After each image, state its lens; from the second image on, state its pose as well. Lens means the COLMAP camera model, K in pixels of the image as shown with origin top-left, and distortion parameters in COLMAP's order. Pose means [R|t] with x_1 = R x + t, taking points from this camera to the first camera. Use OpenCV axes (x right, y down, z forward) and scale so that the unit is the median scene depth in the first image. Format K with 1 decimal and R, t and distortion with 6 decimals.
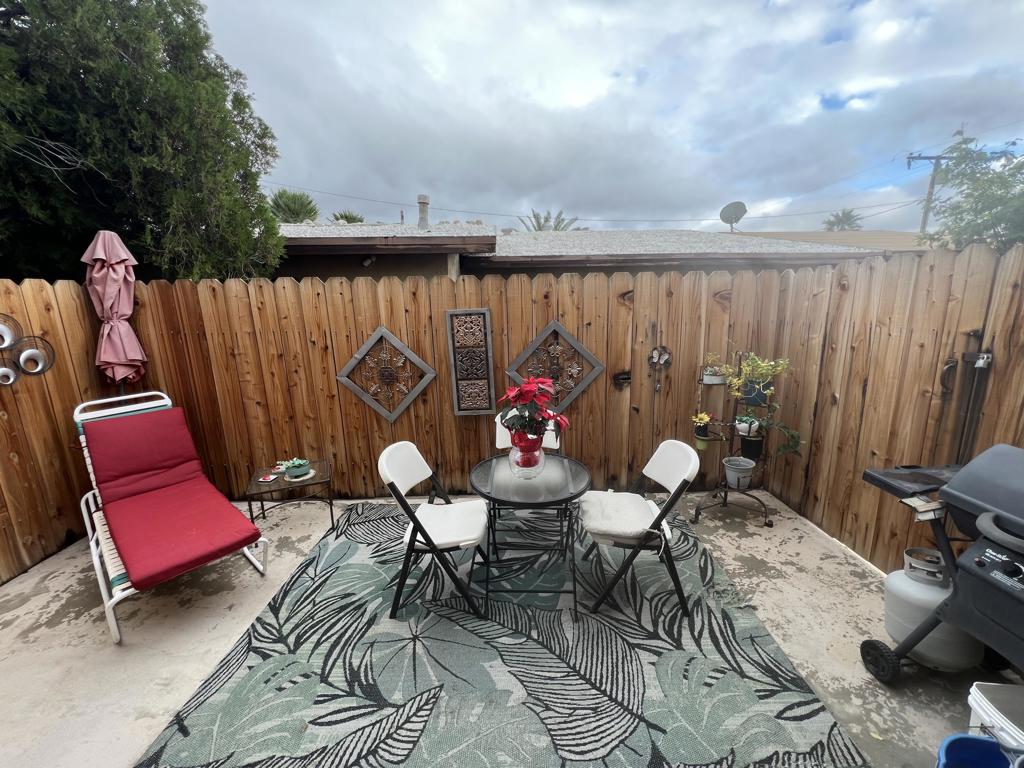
lens RADIAL K [[409.2, 0, 512.1], [0, 409.2, 388.1], [0, 0, 1]] dist [0.000797, -0.000335]
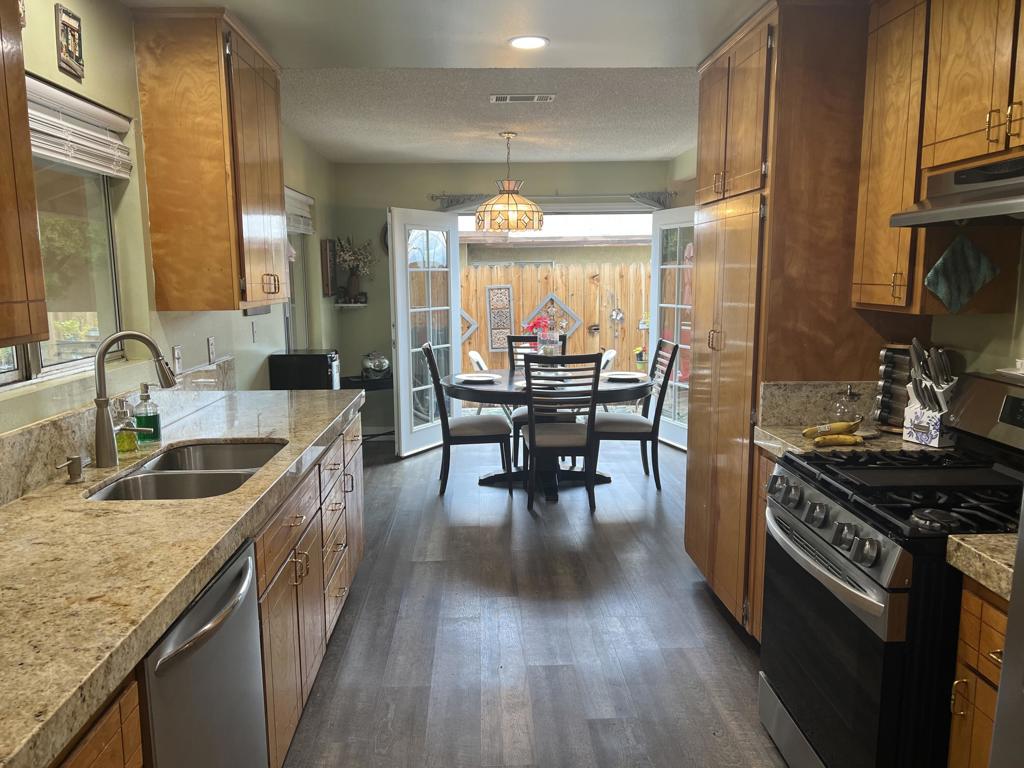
lens RADIAL K [[770.1, 0, 504.5], [0, 770.1, 385.2], [0, 0, 1]] dist [0.067590, -0.078003]
pose [[0.999684, -0.000165, 0.025141, -0.160167], [0.001733, 0.998053, -0.062343, 0.394399], [-0.025082, 0.062367, 0.997738, -2.036194]]
